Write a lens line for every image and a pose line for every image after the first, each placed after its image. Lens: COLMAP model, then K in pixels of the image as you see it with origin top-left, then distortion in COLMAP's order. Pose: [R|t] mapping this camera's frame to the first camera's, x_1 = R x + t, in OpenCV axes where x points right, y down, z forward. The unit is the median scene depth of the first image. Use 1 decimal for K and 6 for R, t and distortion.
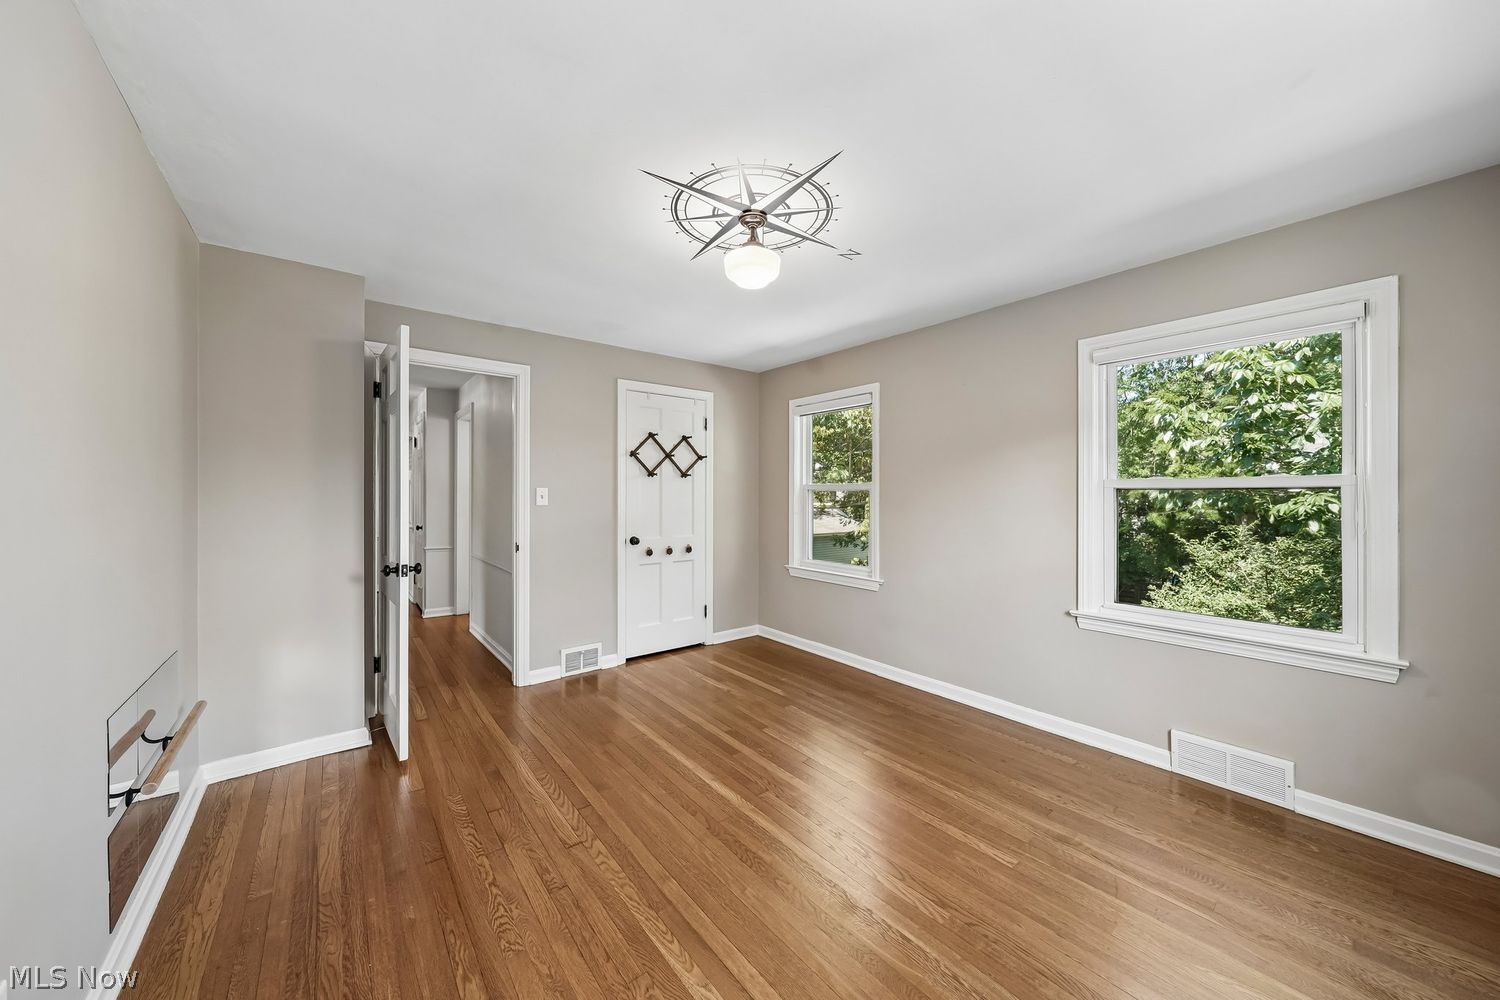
lens RADIAL K [[532.7, 0, 750.0], [0, 532.7, 500.0], [0, 0, 1]] dist [-0.000530, -0.000023]
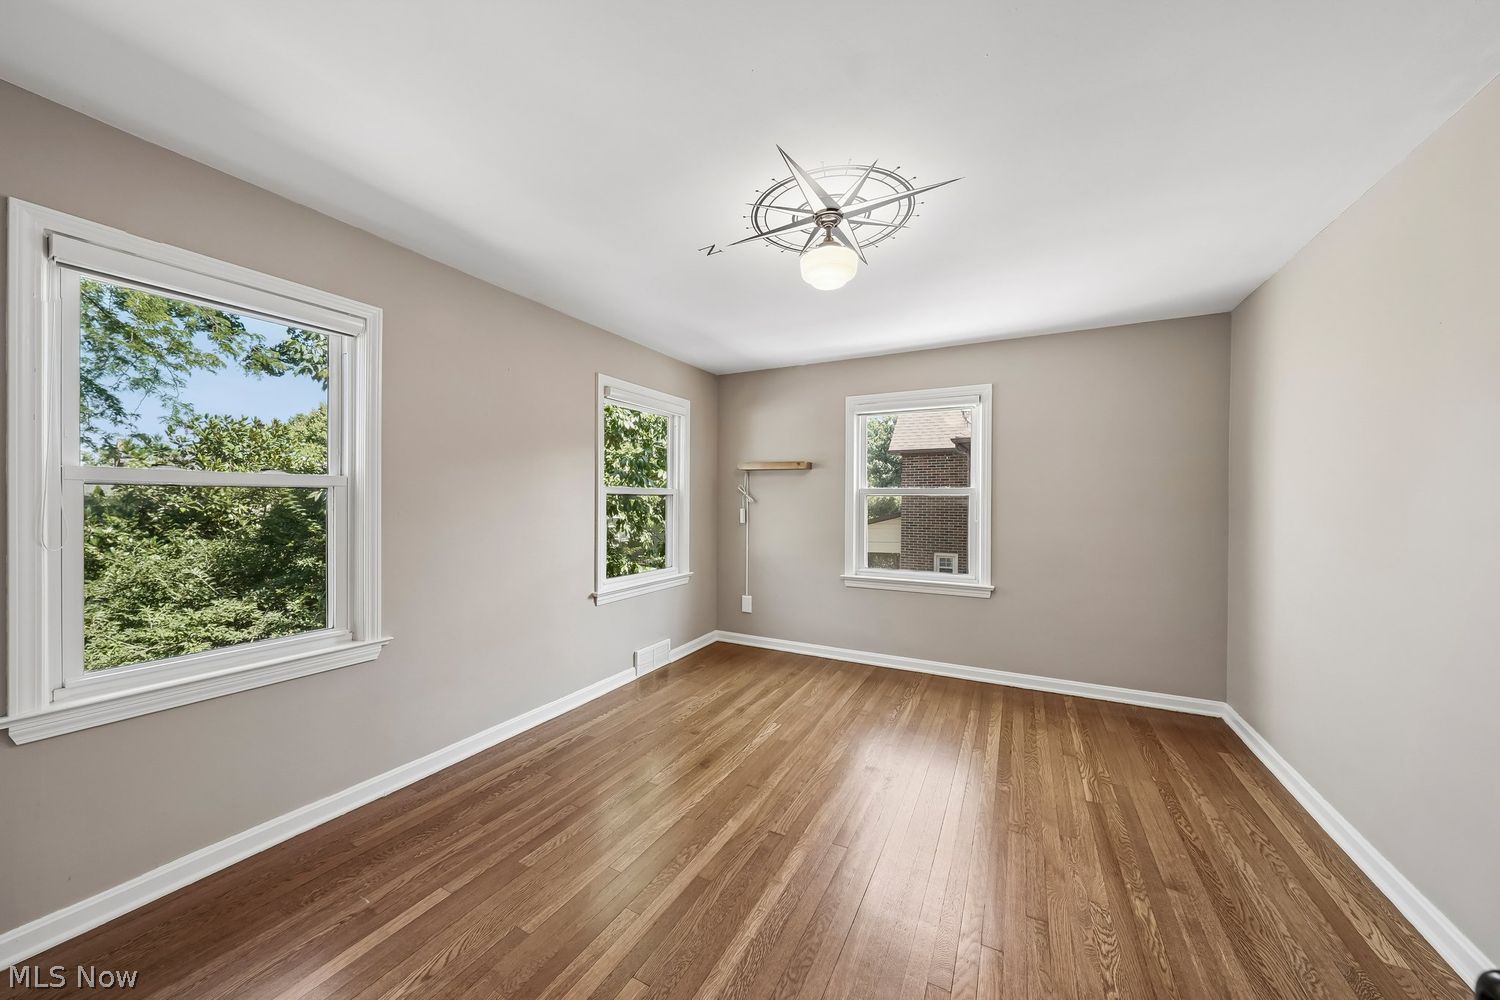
lens RADIAL K [[520.3, 0, 741.7], [0, 520.3, 512.7], [0, 0, 1]] dist [0.000344, 0.000047]
pose [[-0.401469, -0.026852, 0.915479, -0.712243], [-0.000628, 0.999578, 0.029043, -0.015736], [-0.915872, 0.011085, -0.401317, 1.344571]]
